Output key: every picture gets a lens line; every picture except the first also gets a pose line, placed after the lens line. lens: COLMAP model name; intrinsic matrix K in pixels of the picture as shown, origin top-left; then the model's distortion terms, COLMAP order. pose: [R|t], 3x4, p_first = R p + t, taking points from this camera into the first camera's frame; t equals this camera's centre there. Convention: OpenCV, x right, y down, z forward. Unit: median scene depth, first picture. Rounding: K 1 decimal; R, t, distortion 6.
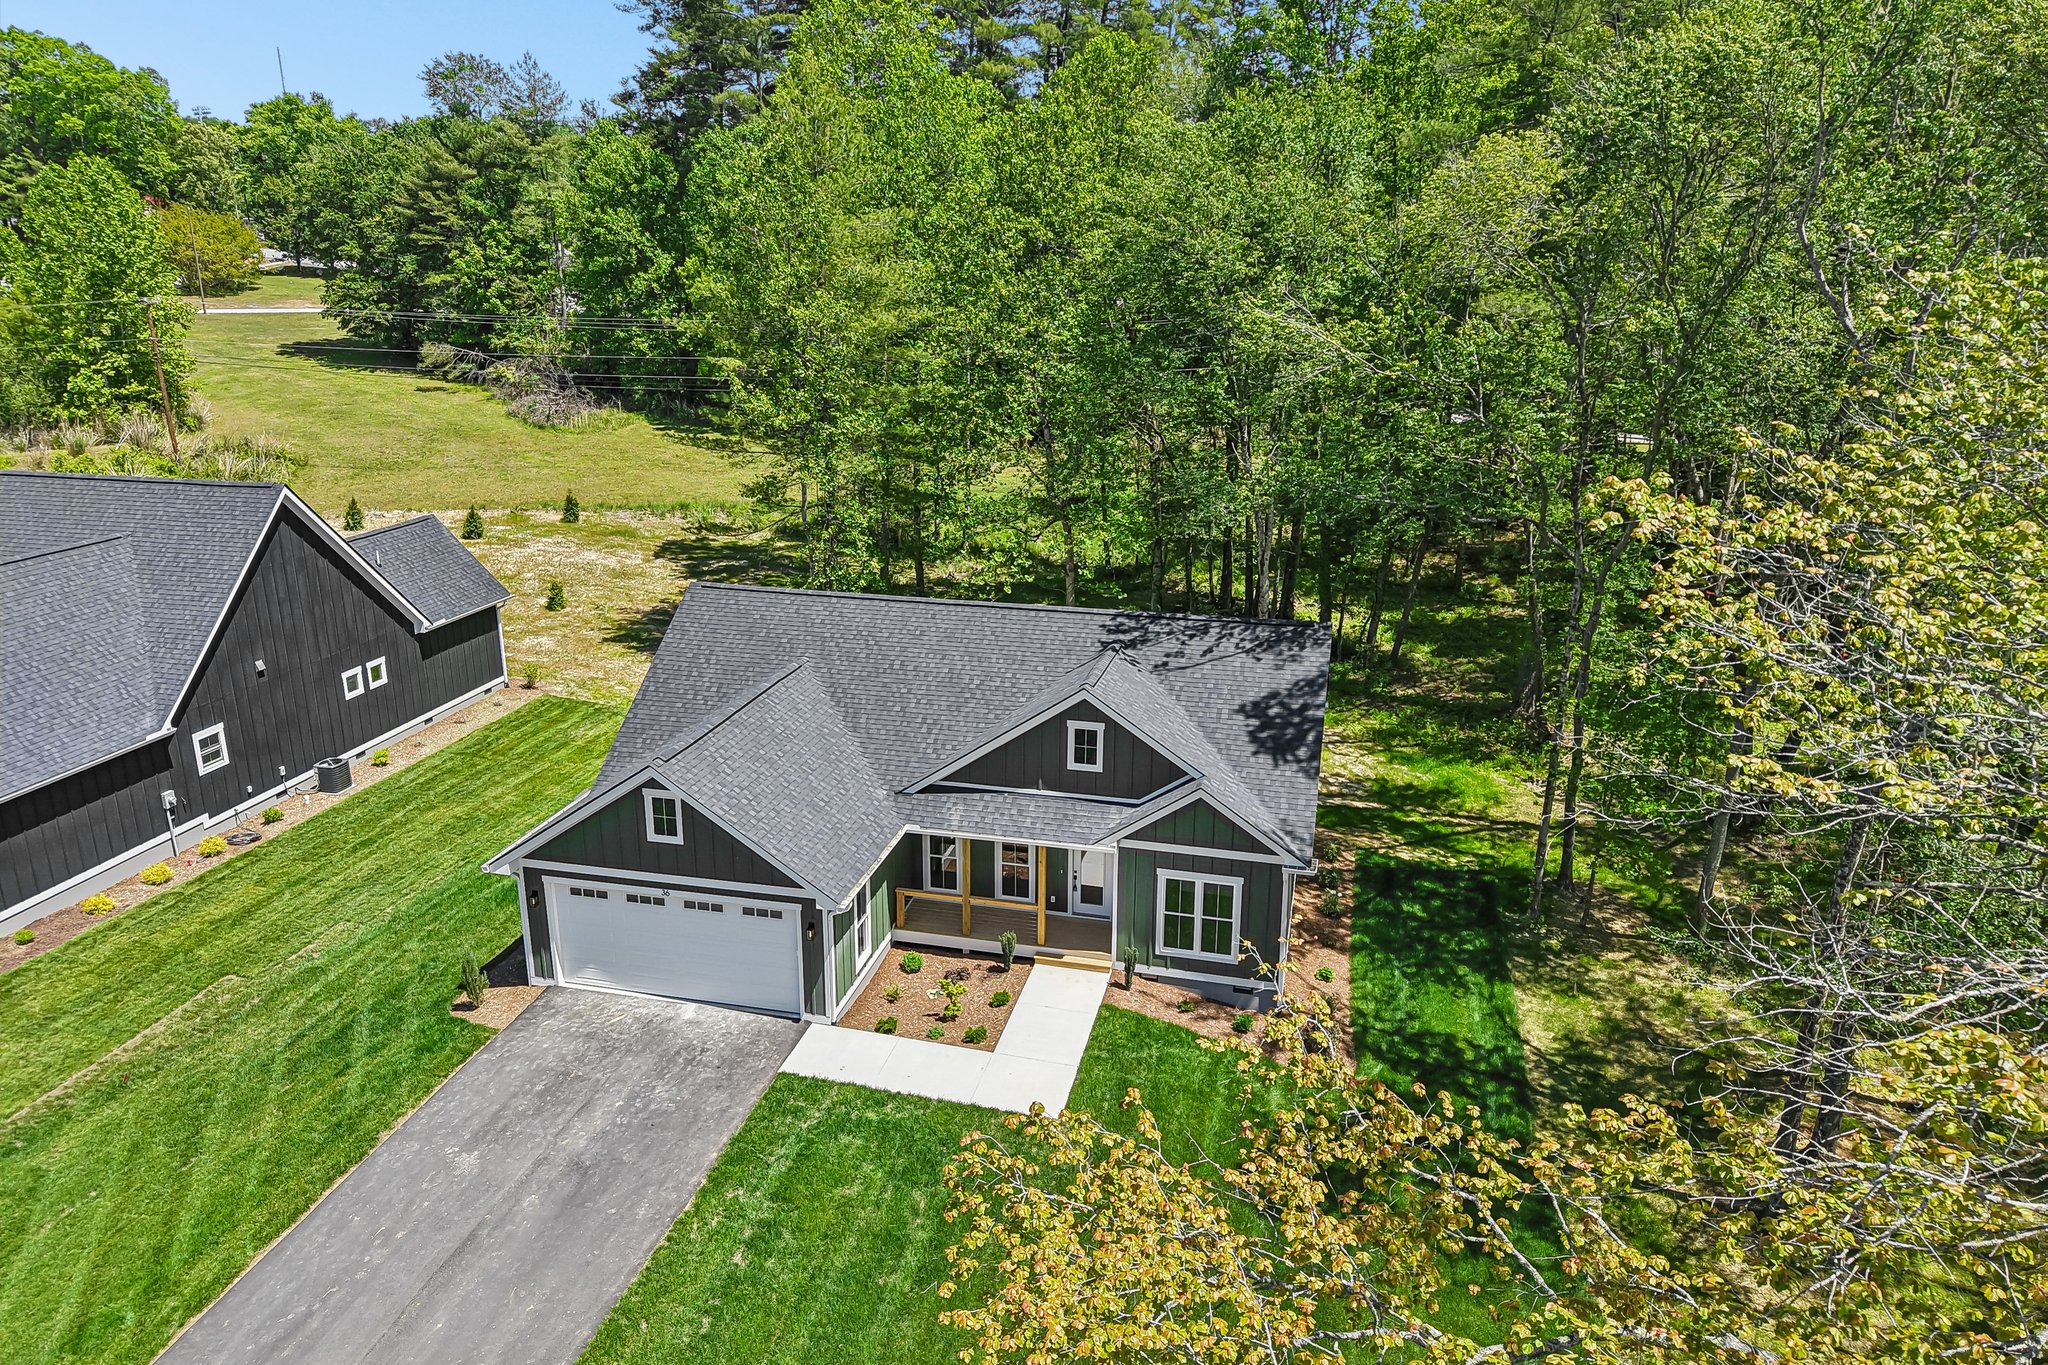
lens RADIAL K [[1377.6, 0, 1016.6], [0, 1377.6, 677.0], [0, 0, 1]] dist [0.009365, 0.001648]
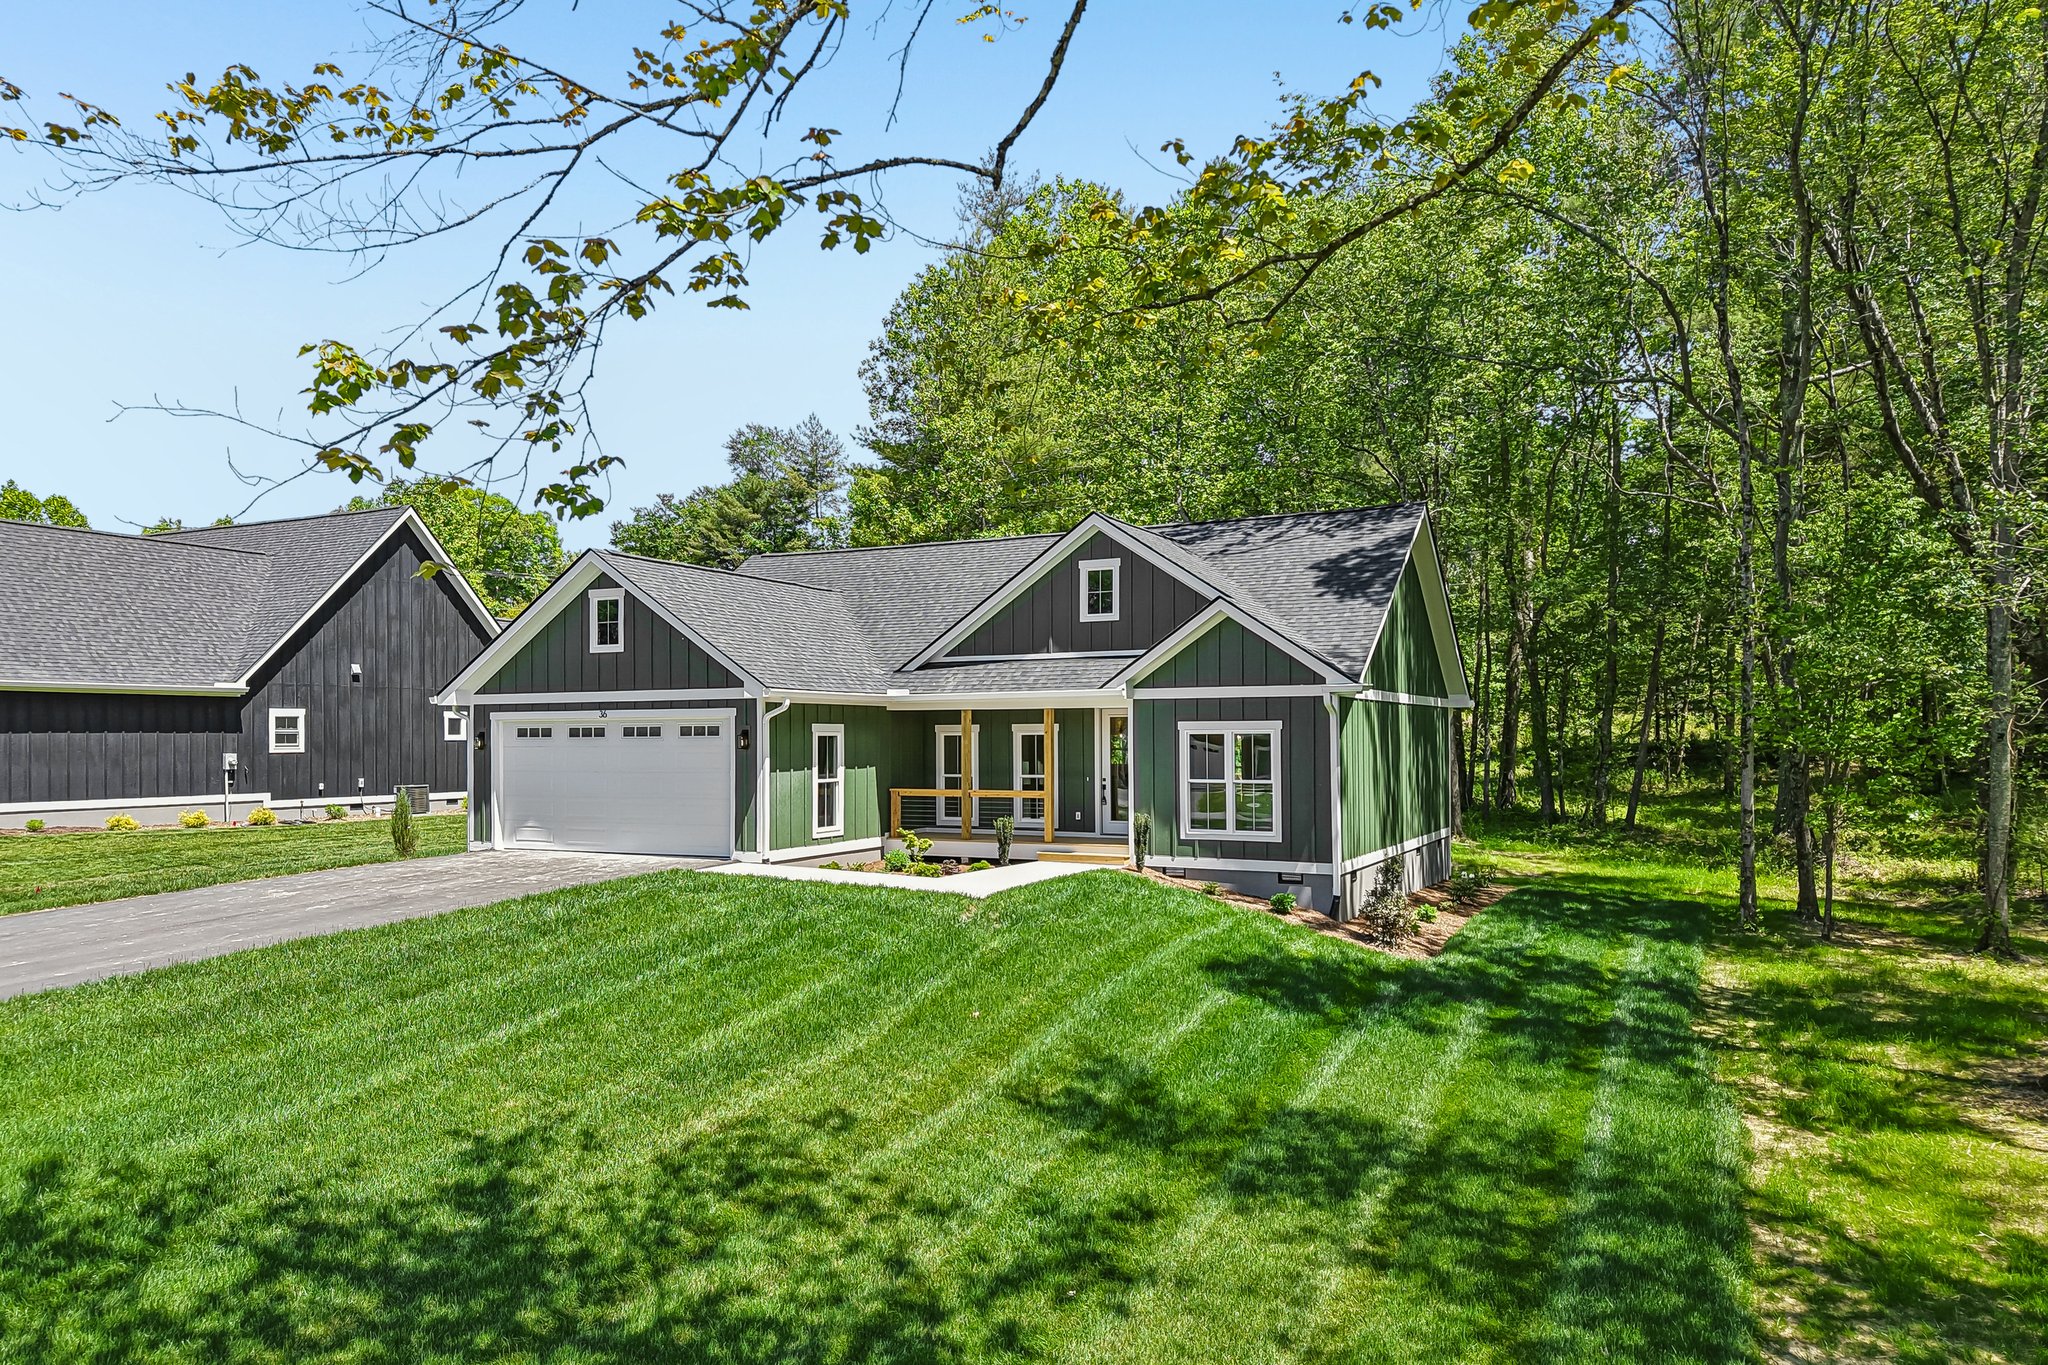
lens RADIAL K [[1415.8, 0, 1014.0], [0, 1415.8, 720.4], [0, 0, 1]] dist [0.000006, -0.001187]
pose [[0.973480, -0.012474, -0.228431, 0.169305], [-0.058766, 0.951371, -0.302389, 0.338255], [0.221094, 0.307794, 0.925408, 0.175570]]
